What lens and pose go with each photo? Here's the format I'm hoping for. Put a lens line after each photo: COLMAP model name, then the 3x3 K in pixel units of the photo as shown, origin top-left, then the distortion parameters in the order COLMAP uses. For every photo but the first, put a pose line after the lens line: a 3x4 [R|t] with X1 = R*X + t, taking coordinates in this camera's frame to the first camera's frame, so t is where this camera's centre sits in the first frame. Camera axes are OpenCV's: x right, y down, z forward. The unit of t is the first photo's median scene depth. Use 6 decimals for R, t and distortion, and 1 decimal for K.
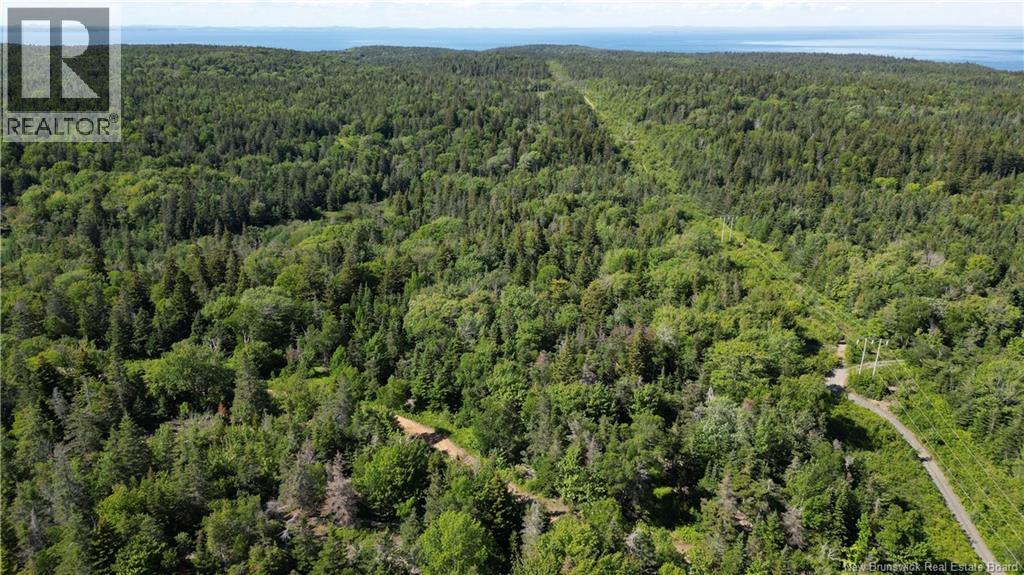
lens RADIAL K [[755.2, 0, 529.8], [0, 755.2, 292.4], [0, 0, 1]] dist [0.089614, -0.091309]
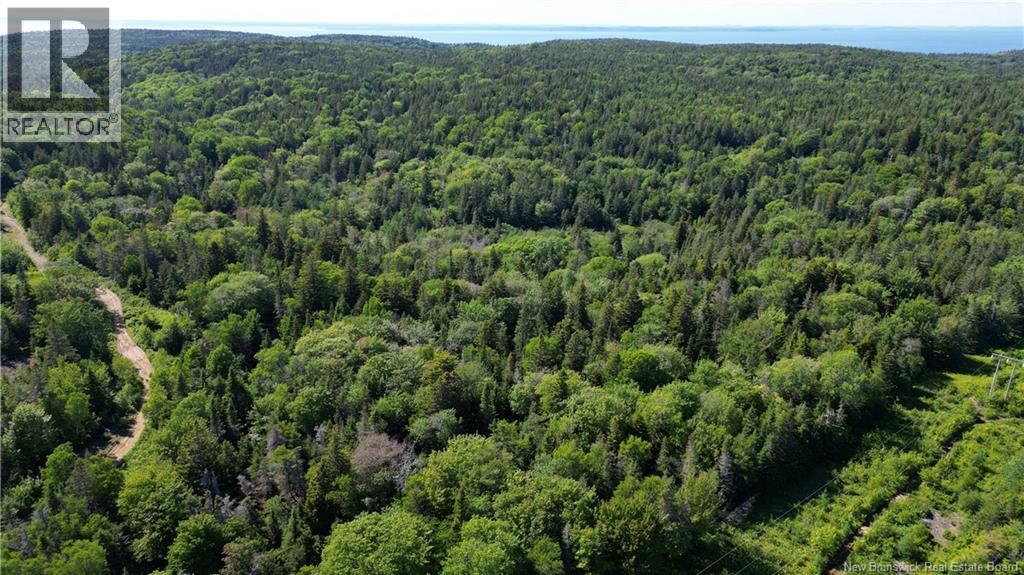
lens RADIAL K [[755.2, 0, 505.5], [0, 755.2, 295.4], [0, 0, 1]] dist [0.089614, -0.091309]
pose [[0.689347, 0.253652, -0.678573, 0.481683], [-0.250938, 0.962314, 0.104793, -0.139634], [0.679581, 0.098040, 0.727020, 0.385922]]
